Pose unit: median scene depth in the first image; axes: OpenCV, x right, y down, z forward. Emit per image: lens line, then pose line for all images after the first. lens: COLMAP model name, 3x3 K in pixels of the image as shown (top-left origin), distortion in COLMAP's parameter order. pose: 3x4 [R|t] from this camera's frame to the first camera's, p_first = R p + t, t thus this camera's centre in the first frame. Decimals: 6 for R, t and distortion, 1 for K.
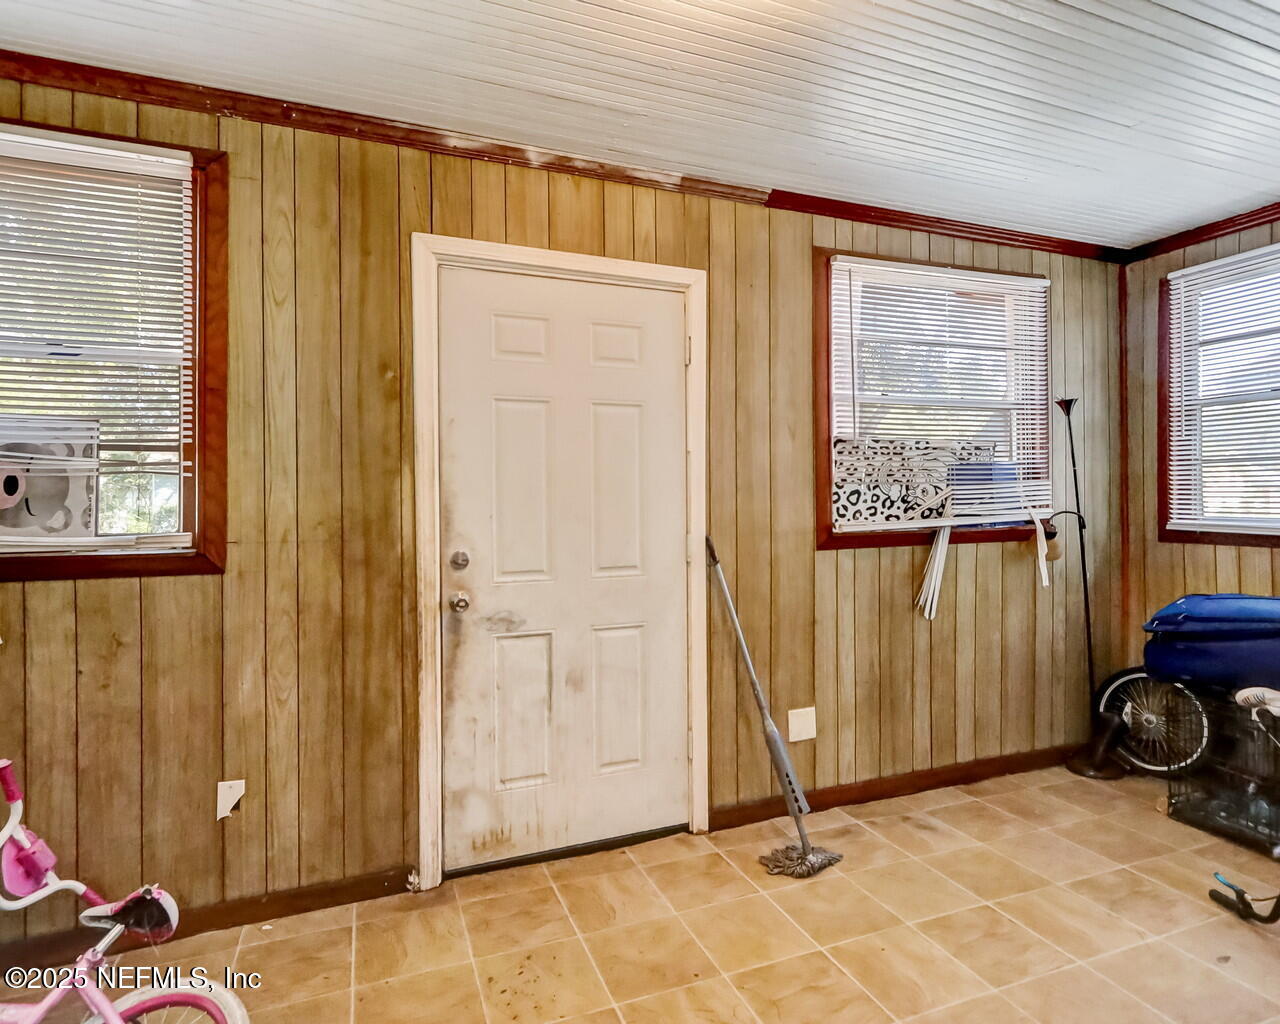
lens RADIAL K [[712.1, 0, 638.3], [0, 712.1, 516.4], [0, 0, 1]] dist [-0.001803, 0.000475]
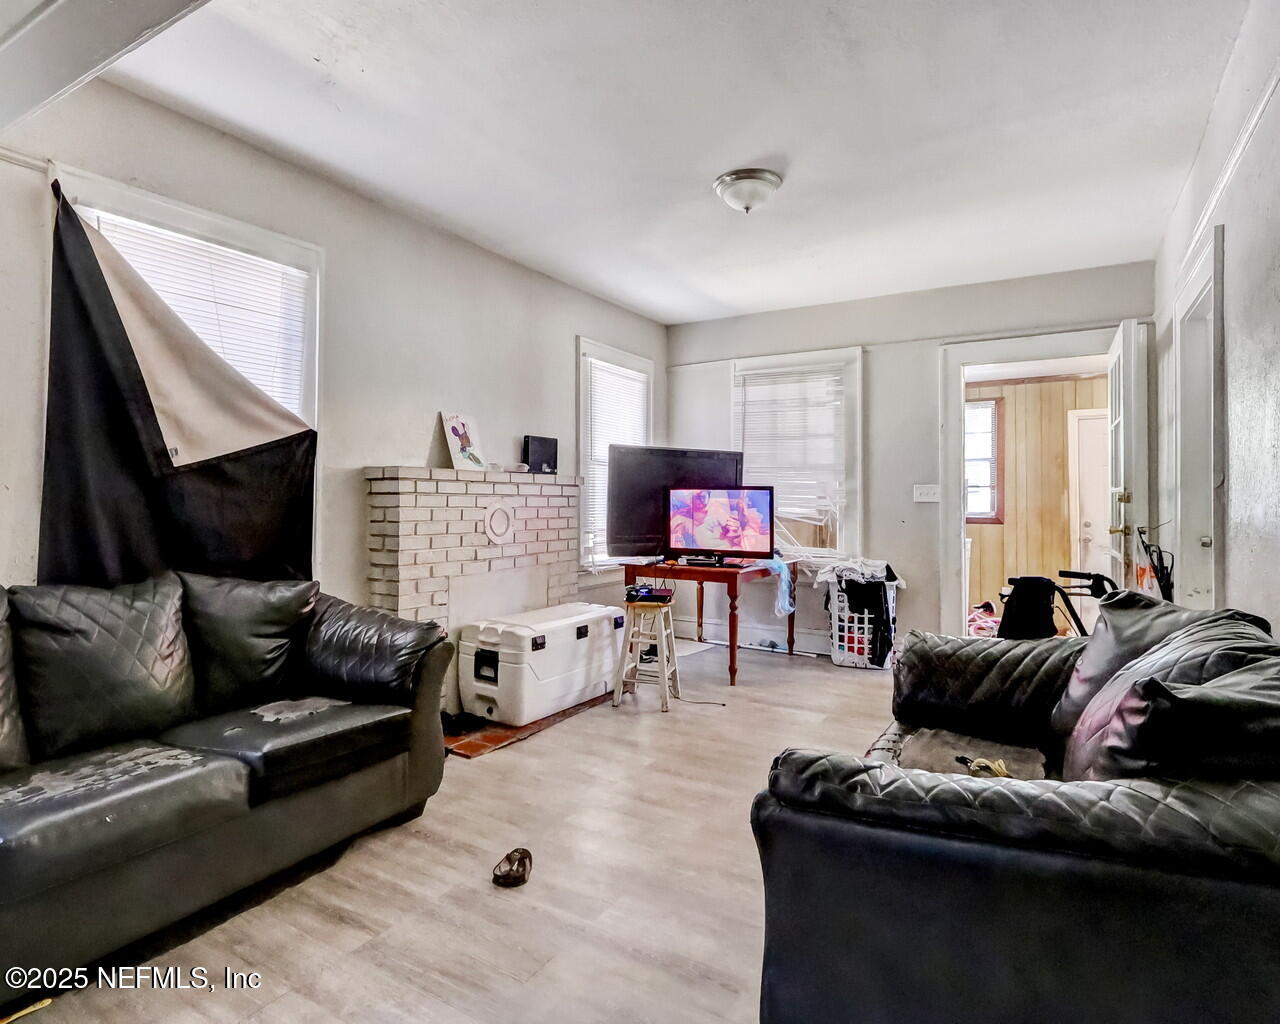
lens RADIAL K [[712.1, 0, 617.8], [0, 712.1, 484.2], [0, 0, 1]] dist [-0.001803, 0.000475]
pose [[0.611695, -0.008377, -0.791049, 0.888775], [-0.011265, 0.999750, -0.019298, -0.020548], [0.791013, 0.020716, 0.611448, -2.313710]]
